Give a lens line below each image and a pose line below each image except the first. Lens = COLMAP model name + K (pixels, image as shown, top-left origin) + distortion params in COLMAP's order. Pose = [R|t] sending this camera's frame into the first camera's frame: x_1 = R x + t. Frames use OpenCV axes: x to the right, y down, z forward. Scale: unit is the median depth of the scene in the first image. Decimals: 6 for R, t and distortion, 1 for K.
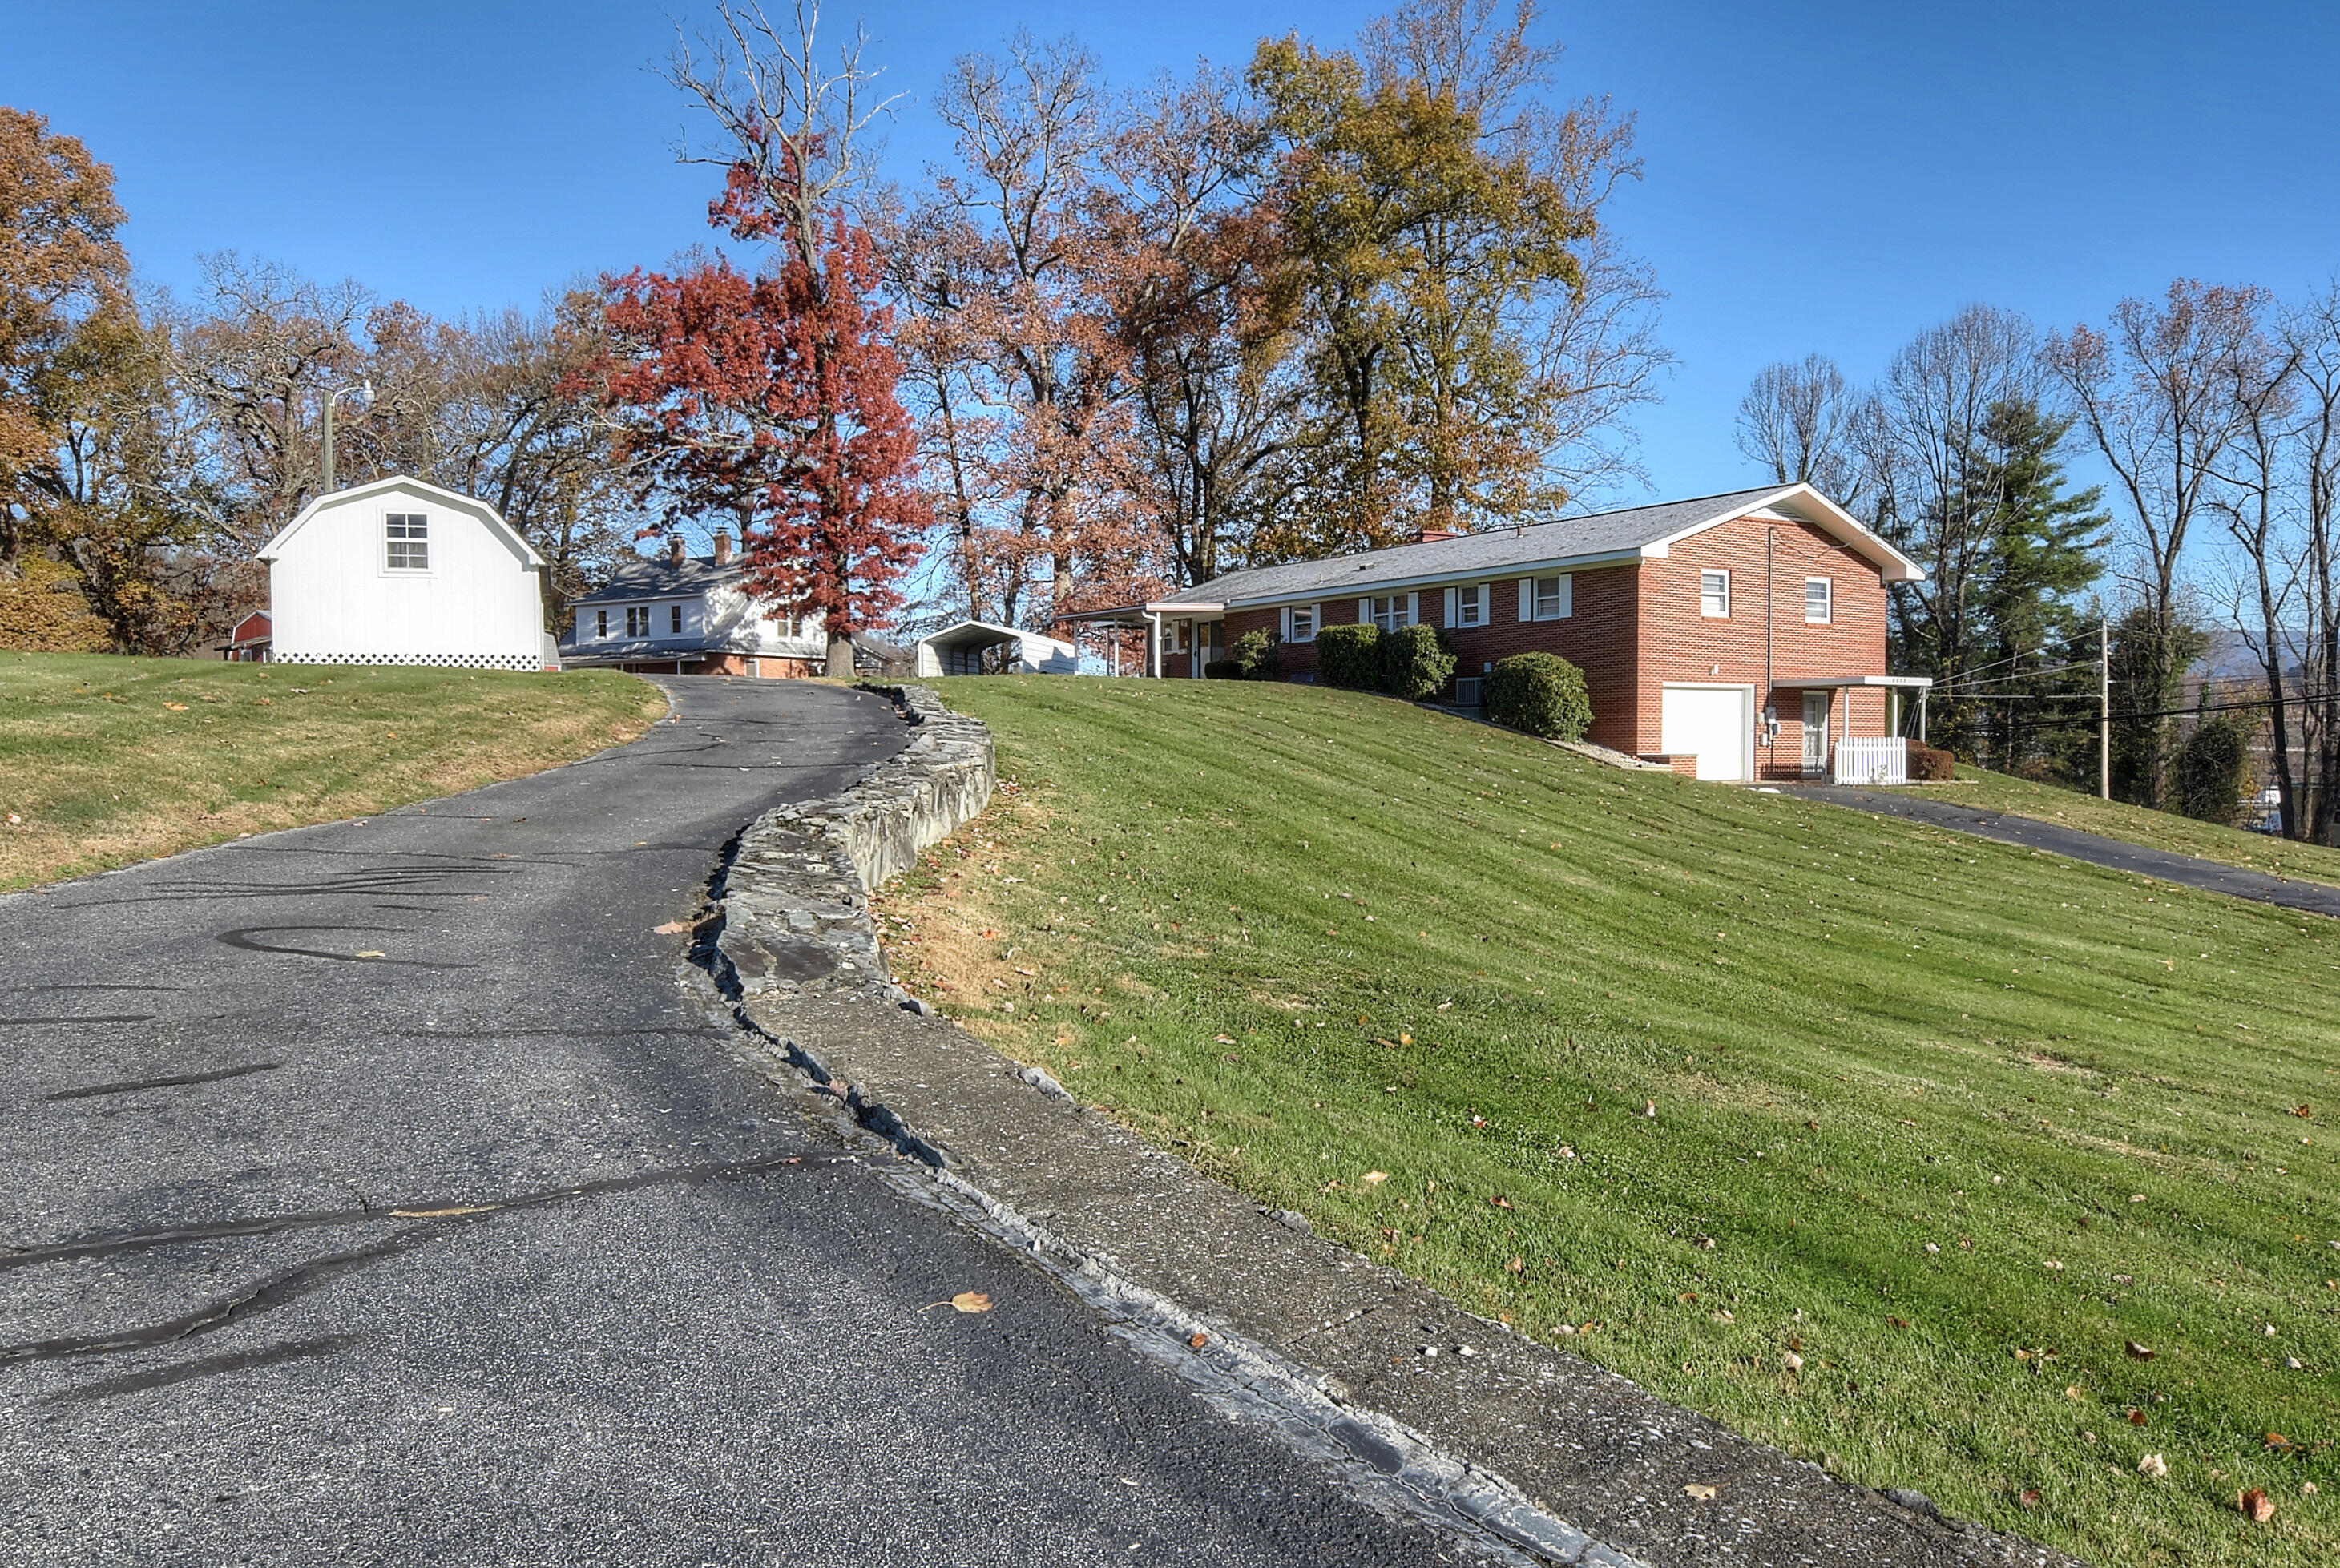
lens RADIAL K [[1655.9, 0, 1165.7], [0, 1655.9, 817.1], [0, 0, 1]] dist [-0.027503, 0.002503]
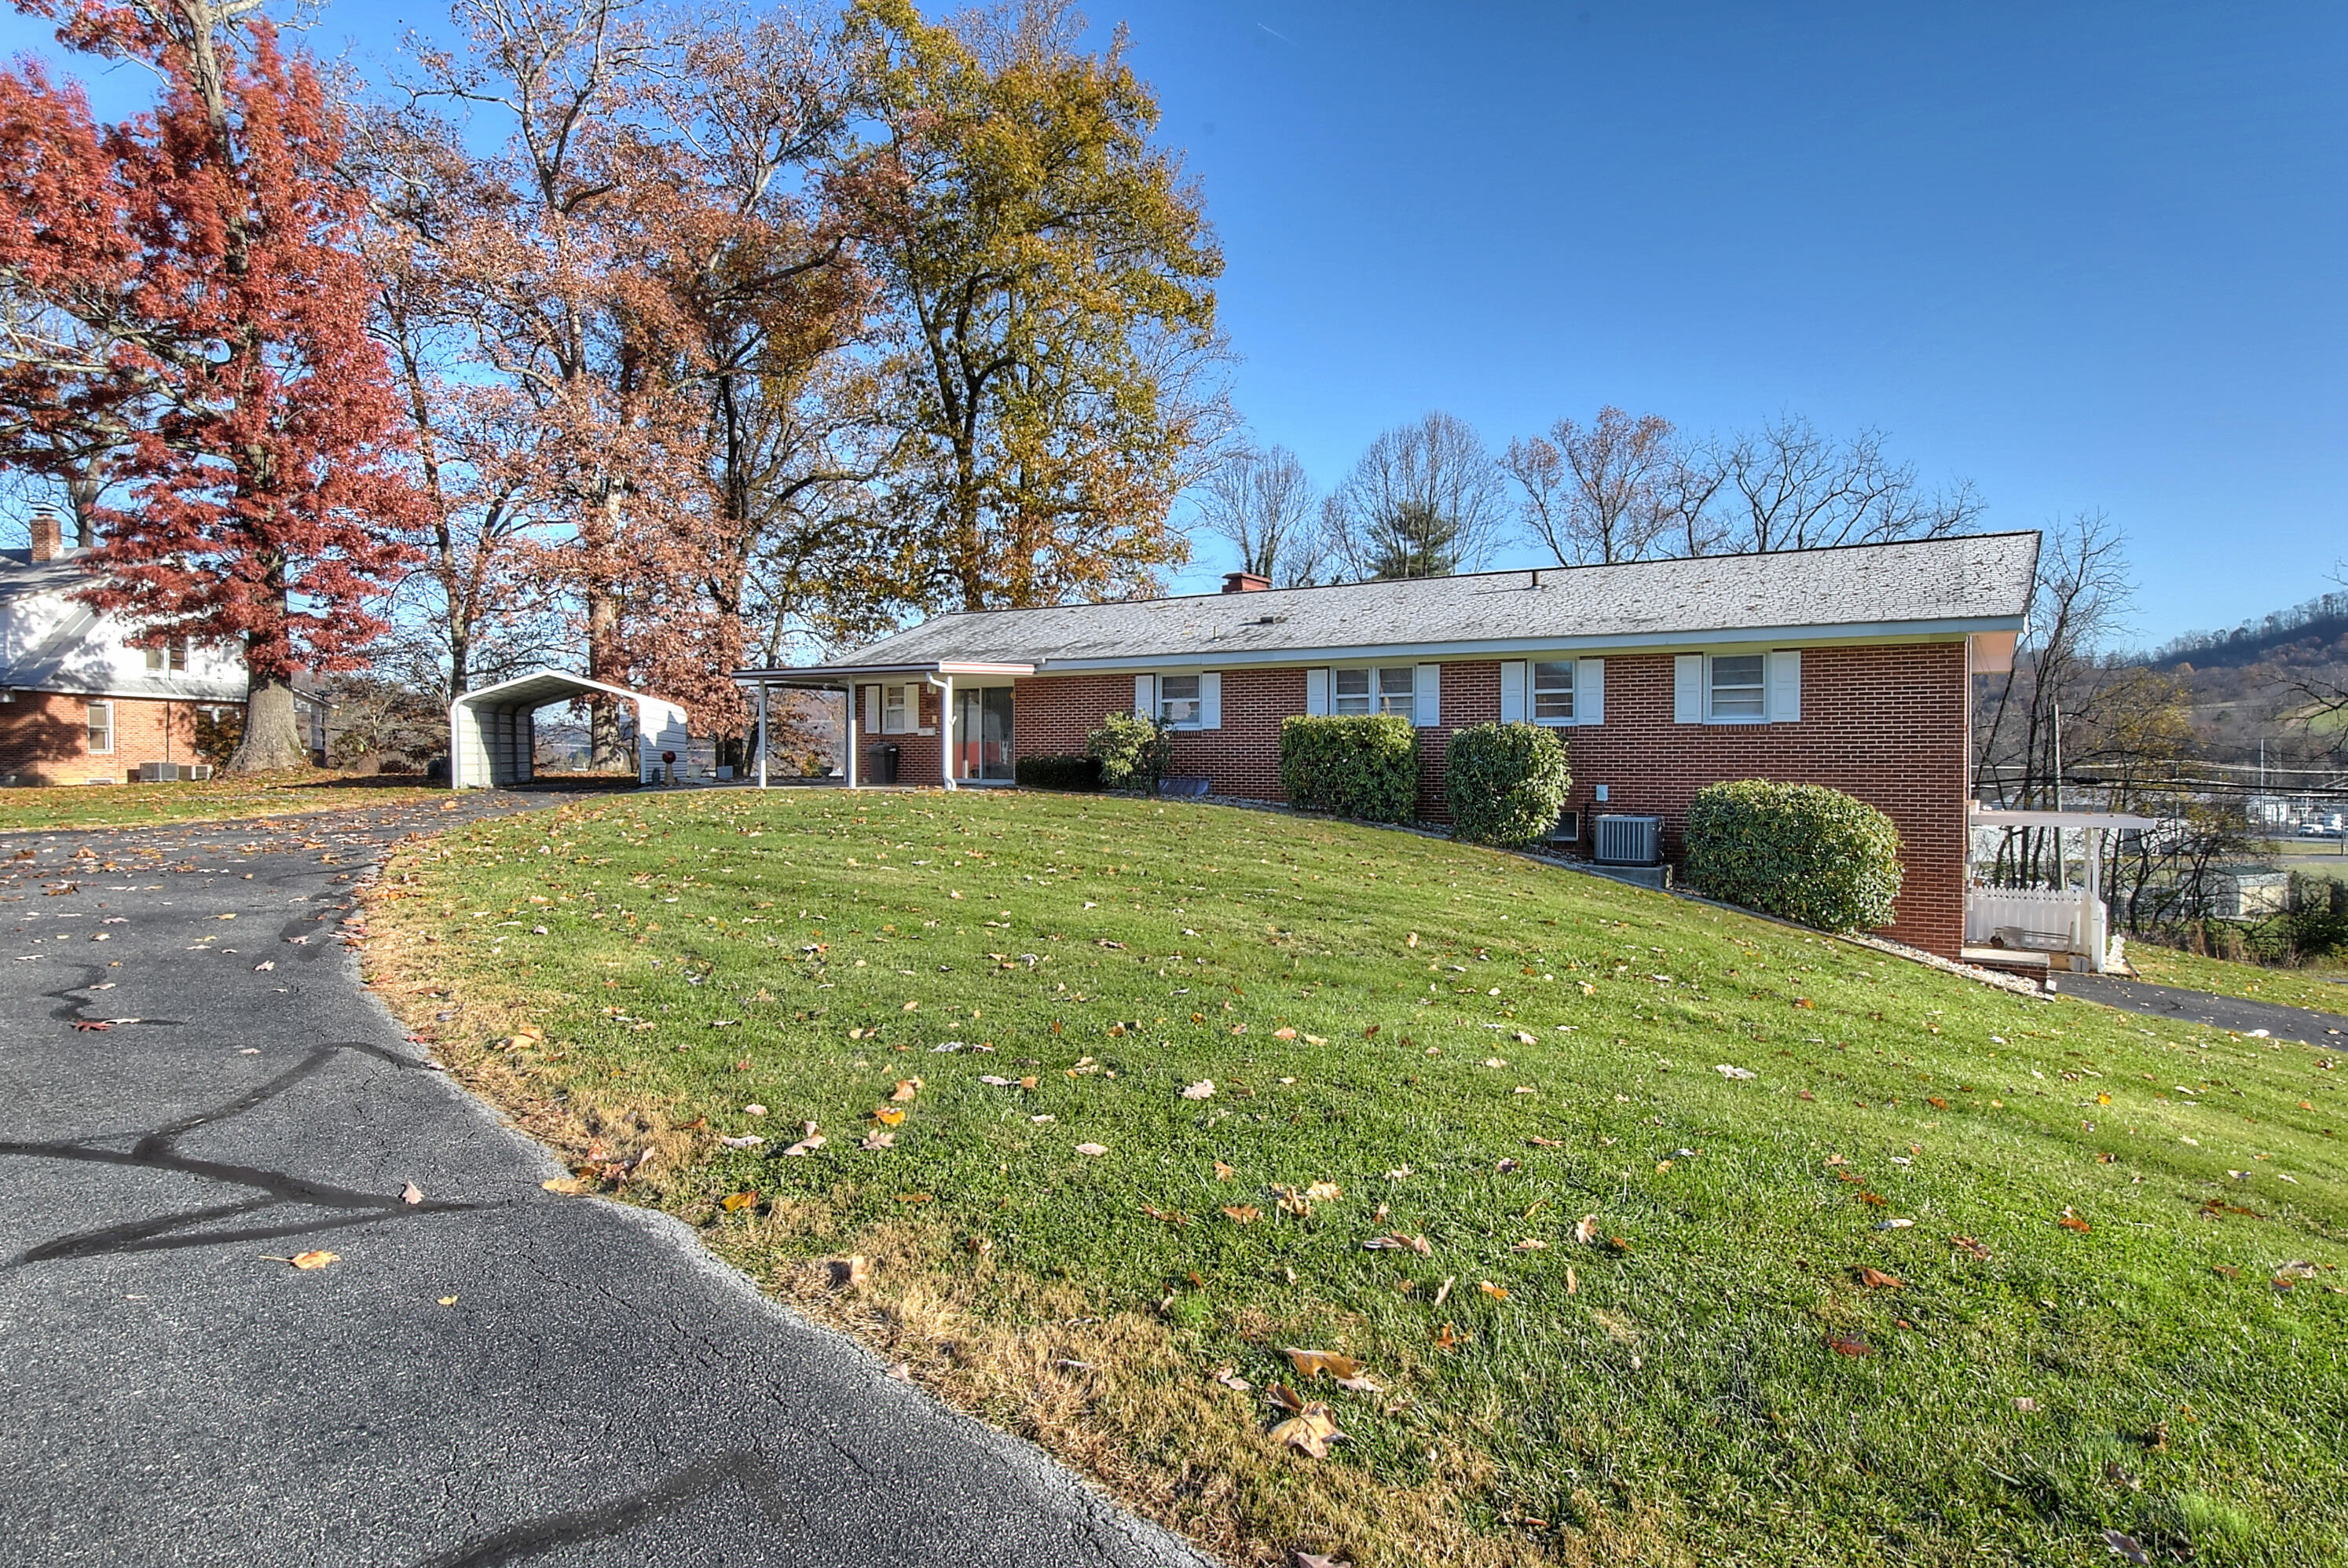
lens RADIAL K [[1303.1, 0, 1174.0], [0, 1303.1, 784.0], [0, 0, 1]] dist [-0.002288, 0.000044]
pose [[0.899272, -0.002905, 0.437380, -0.100470], [0.013429, 0.999690, -0.020970, -0.051624], [-0.437183, 0.024731, 0.899032, 0.377961]]
